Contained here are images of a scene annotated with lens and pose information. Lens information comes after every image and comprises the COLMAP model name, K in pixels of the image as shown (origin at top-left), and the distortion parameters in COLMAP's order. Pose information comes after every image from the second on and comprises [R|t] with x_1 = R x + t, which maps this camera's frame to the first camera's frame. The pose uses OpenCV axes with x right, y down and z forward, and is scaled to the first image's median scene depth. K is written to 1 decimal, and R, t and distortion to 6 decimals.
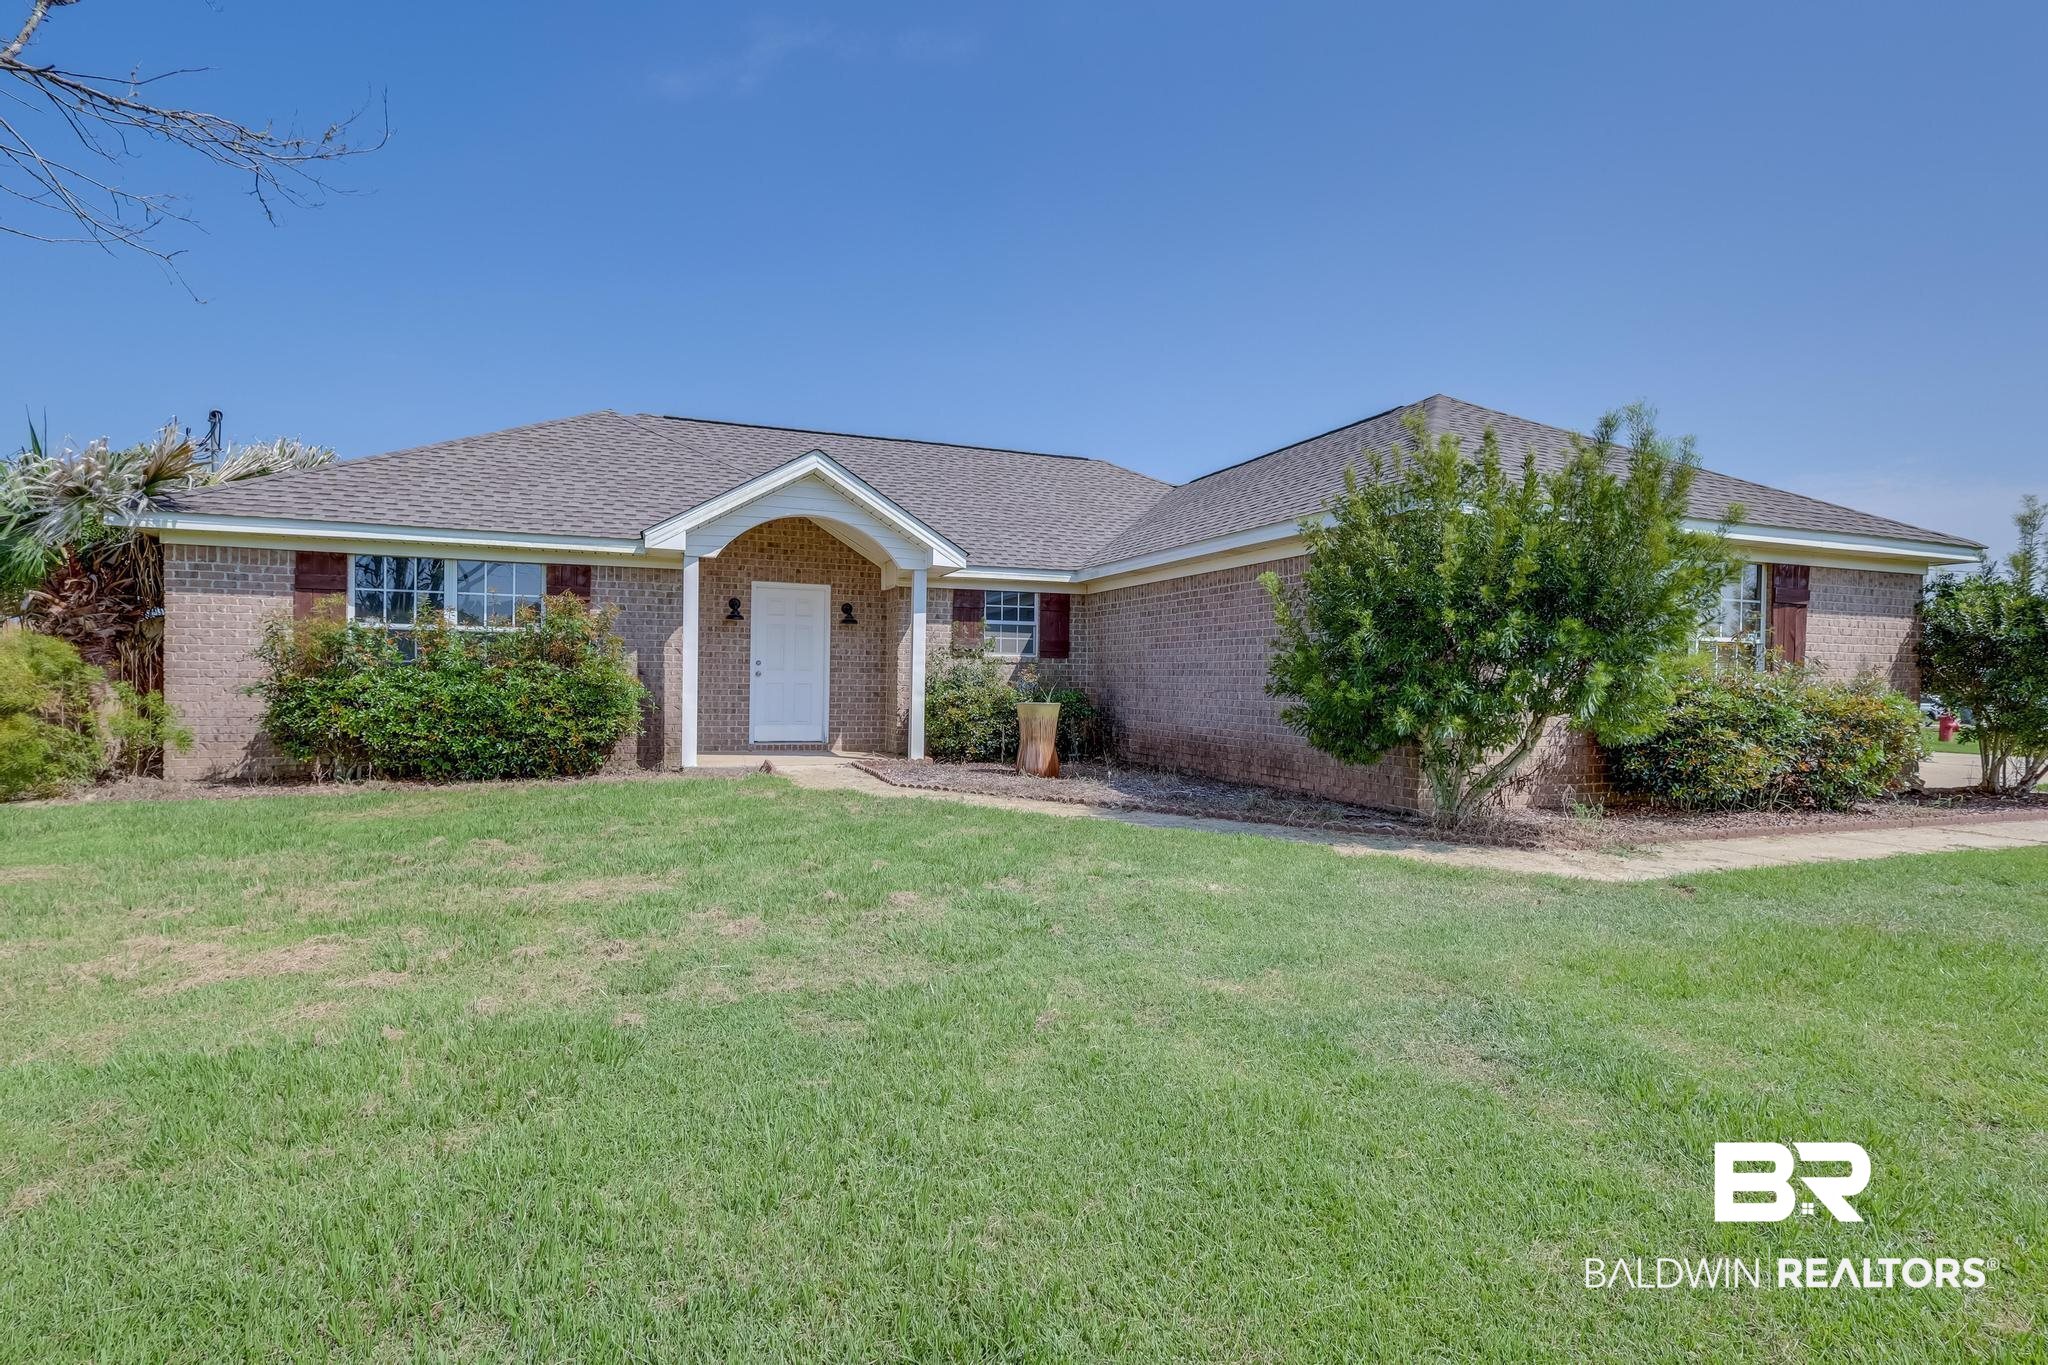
lens RADIAL K [[939.9, 0, 1018.9], [0, 939.9, 682.3], [0, 0, 1]] dist [0.001167, 0.000338]
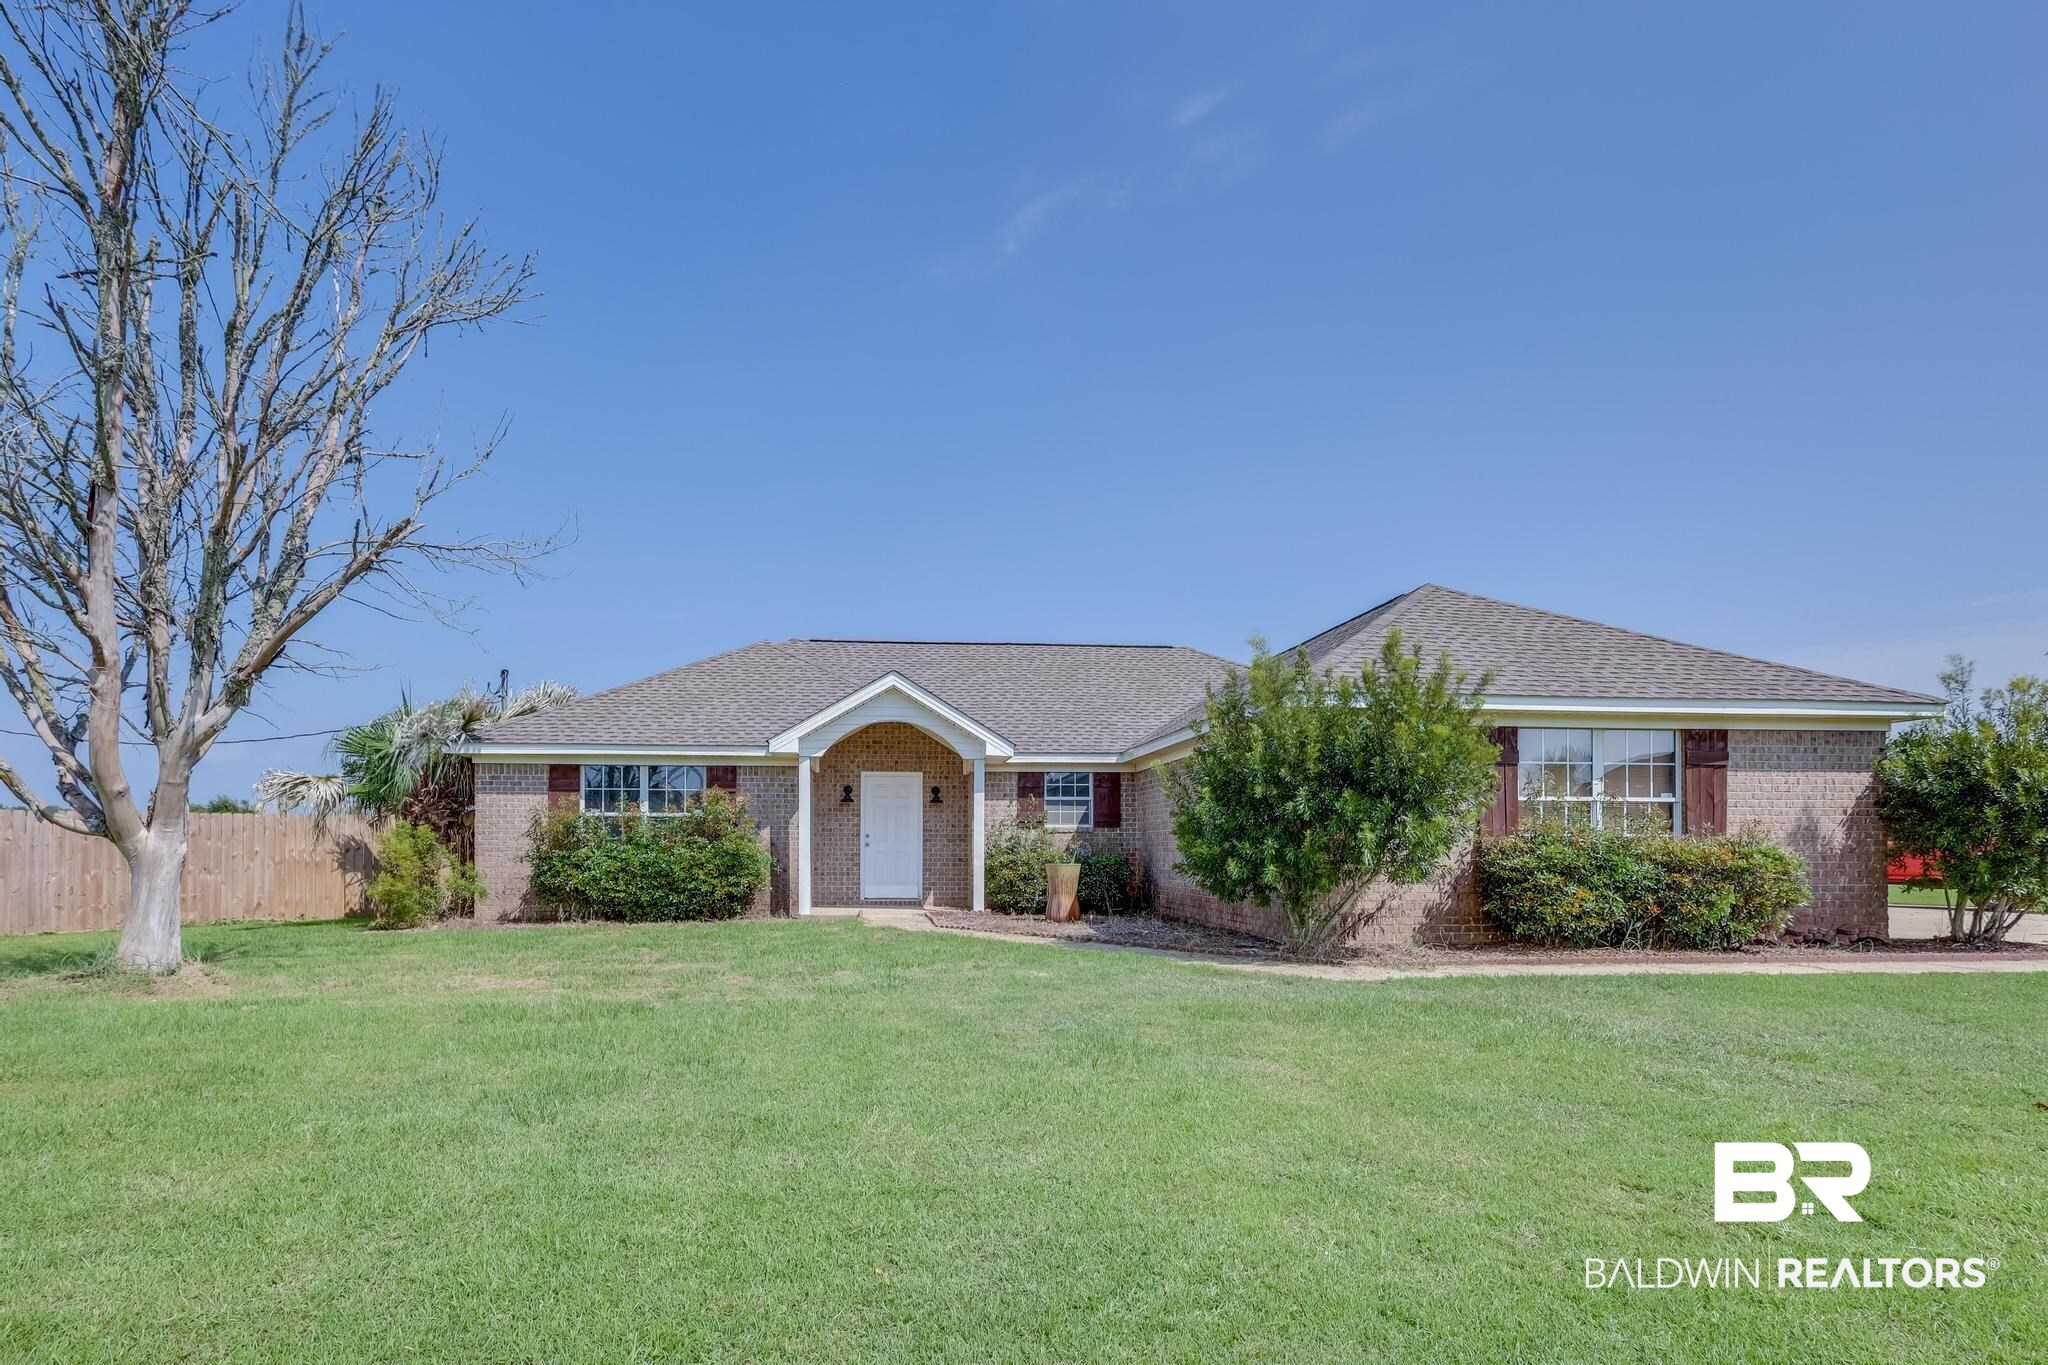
lens RADIAL K [[1034.8, 0, 1020.6], [0, 1034.8, 836.7], [0, 0, 1]] dist [-0.002154, -0.000170]
pose [[0.967210, -0.017351, -0.253385, 0.324943], [0.012193, 0.999686, -0.021911, 0.015970], [0.253685, 0.018103, 0.967117, -0.345593]]
